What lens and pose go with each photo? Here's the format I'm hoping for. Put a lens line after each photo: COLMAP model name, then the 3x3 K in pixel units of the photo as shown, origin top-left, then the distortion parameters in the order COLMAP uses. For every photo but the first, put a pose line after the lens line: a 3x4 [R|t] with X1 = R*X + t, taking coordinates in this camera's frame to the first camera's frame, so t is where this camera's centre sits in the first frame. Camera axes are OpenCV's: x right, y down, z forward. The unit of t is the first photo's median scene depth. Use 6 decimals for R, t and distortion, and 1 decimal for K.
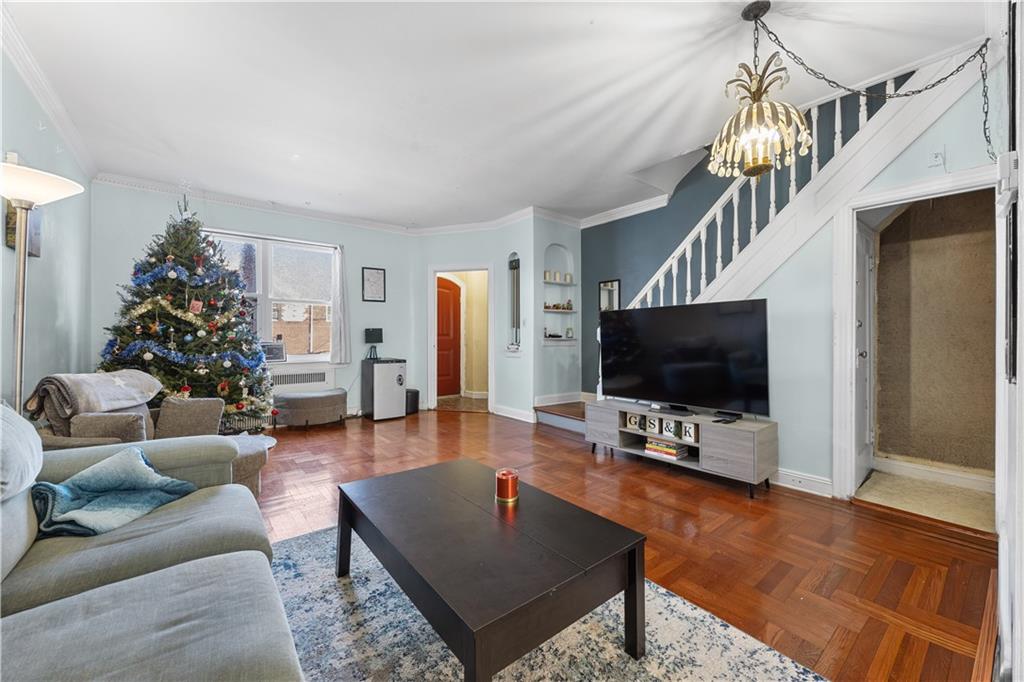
lens RADIAL K [[392.1, 0, 509.3], [0, 392.1, 342.2], [0, 0, 1]] dist [-0.004976, -0.000055]
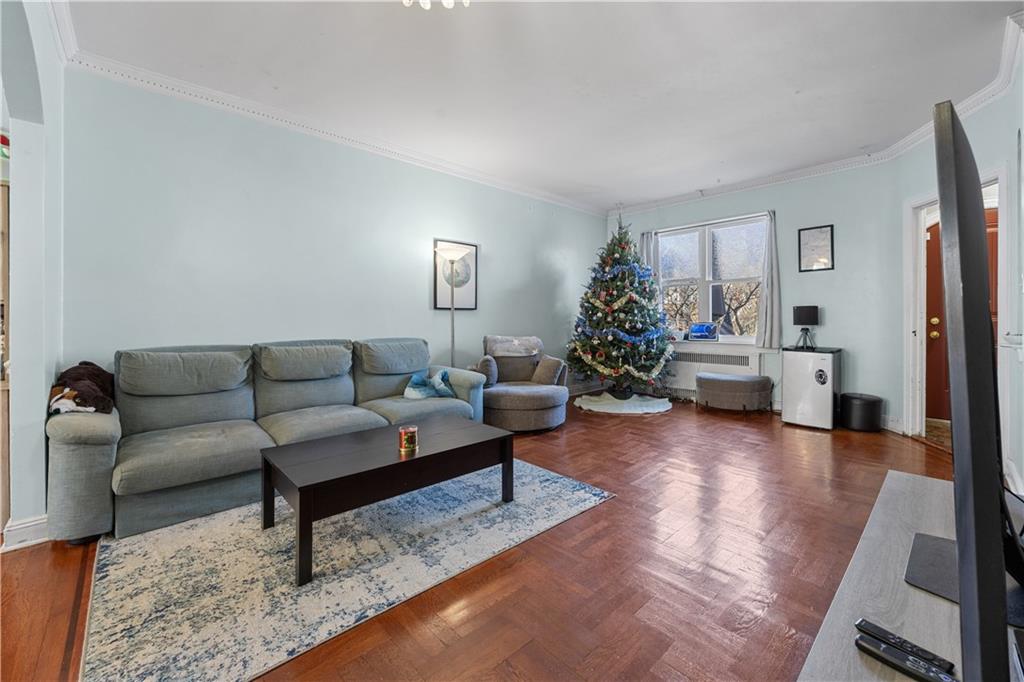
lens RADIAL K [[414.9, 0, 539.4], [0, 414.9, 320.0], [0, 0, 1]] dist [-0.000975, 0.000135]
pose [[0.112029, 0.007618, -0.993676, 0.642966], [-0.011610, 0.999912, 0.006357, -0.010622], [0.993637, 0.010824, 0.112107, 0.605806]]
